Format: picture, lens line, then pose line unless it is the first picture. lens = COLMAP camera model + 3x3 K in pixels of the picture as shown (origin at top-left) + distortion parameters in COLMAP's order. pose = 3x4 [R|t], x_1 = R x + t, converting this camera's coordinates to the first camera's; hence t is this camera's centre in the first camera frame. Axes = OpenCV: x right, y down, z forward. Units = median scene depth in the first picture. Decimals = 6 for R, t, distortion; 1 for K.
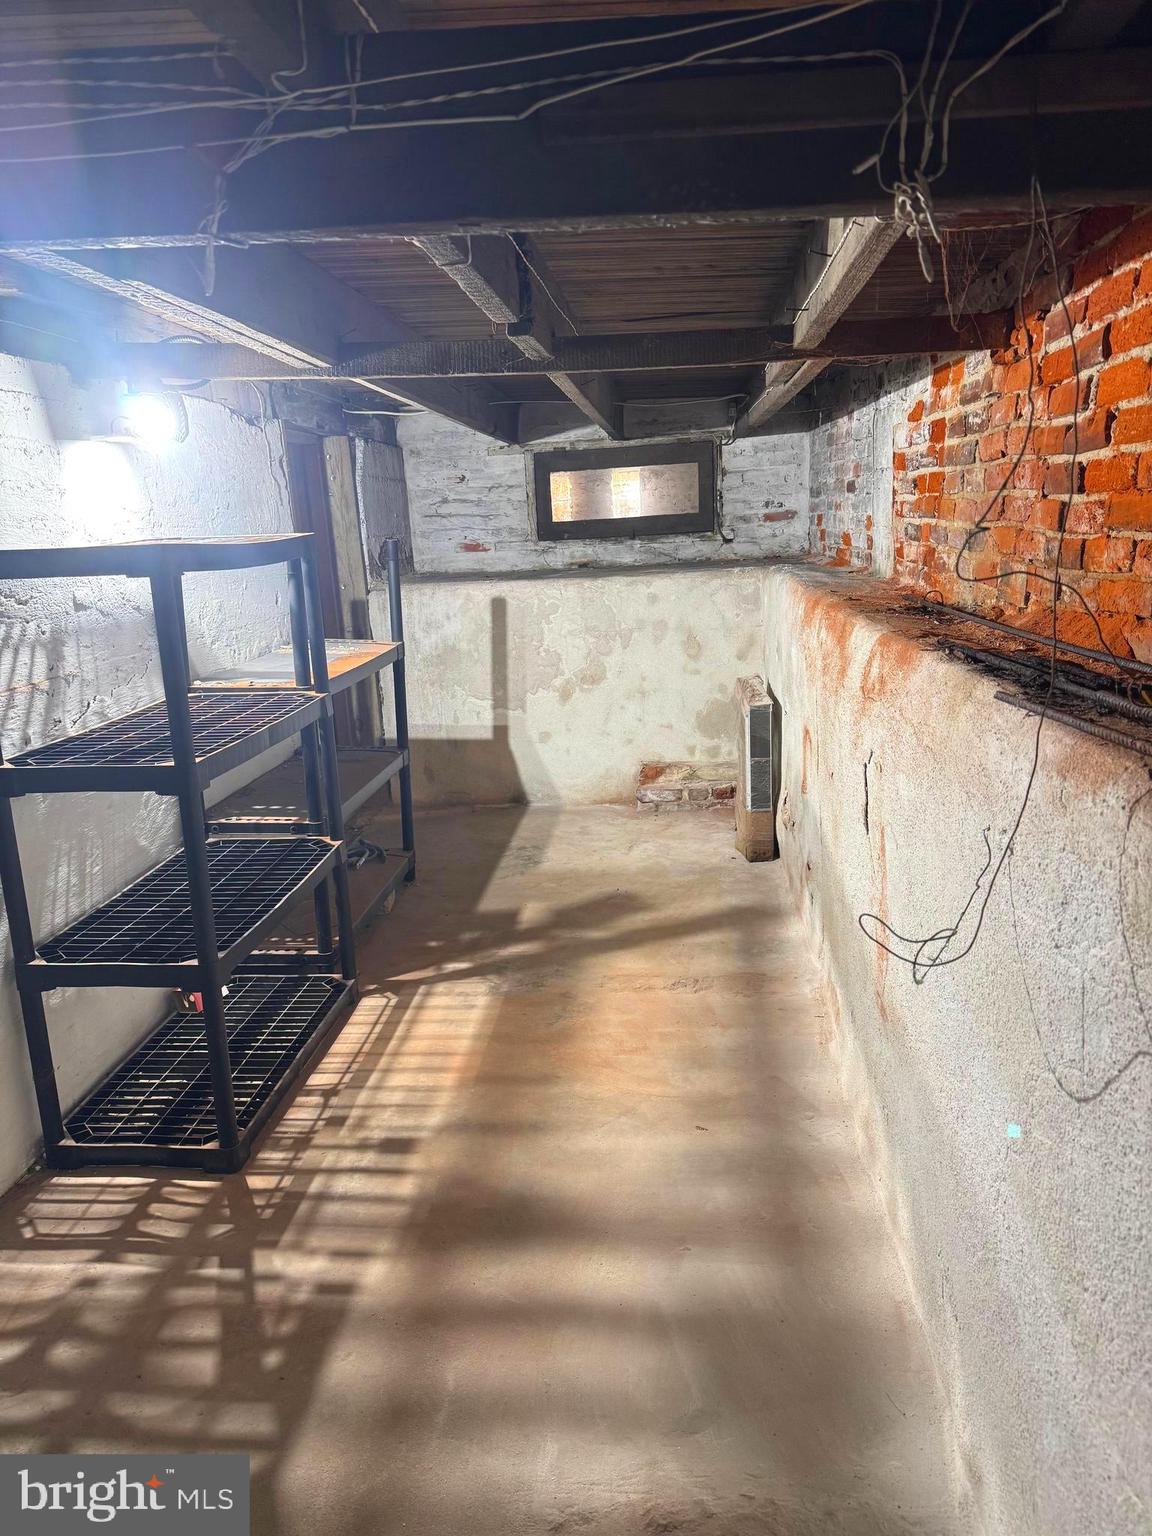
lens RADIAL K [[1067.2, 0, 572.7], [0, 1067.2, 760.8], [0, 0, 1]] dist [-0.008234, -0.009580]
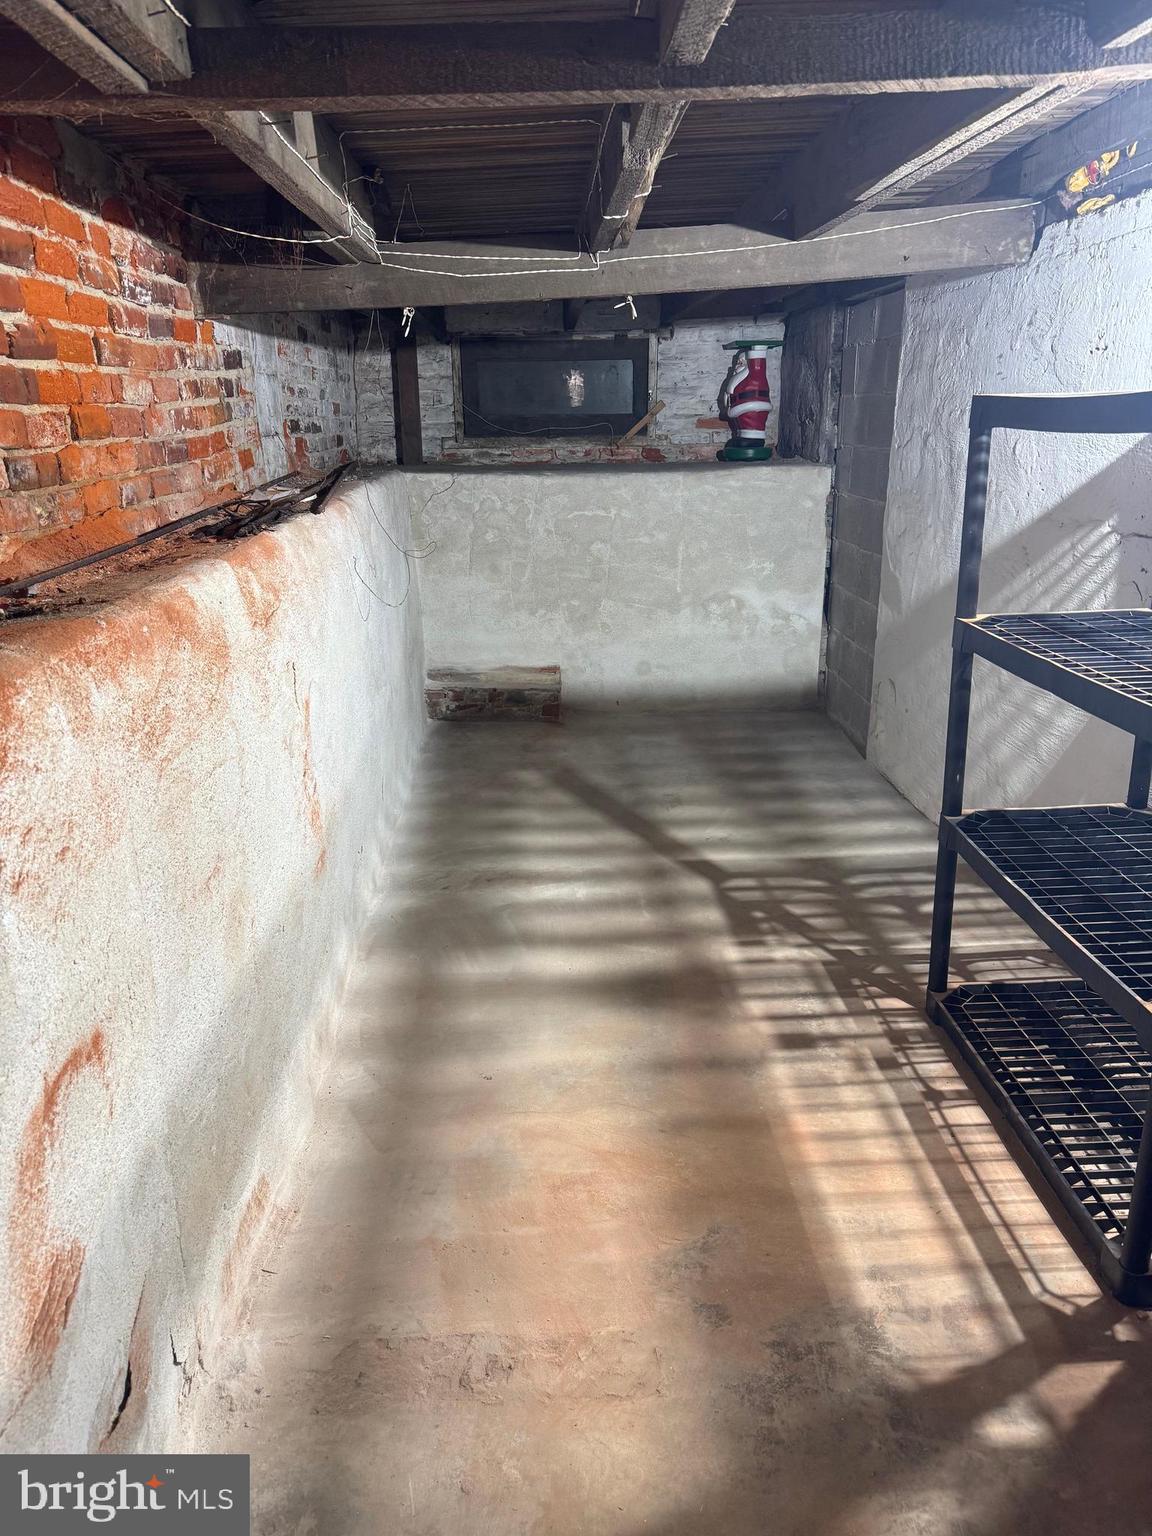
lens RADIAL K [[1067.2, 0, 568.9], [0, 1067.2, 778.7], [0, 0, 1]] dist [-0.008234, -0.009580]
pose [[-0.988477, 0.107450, -0.106618, 0.121114], [0.036476, 0.852680, 0.521159, -0.365350], [0.146909, 0.511264, -0.846774, 1.684689]]
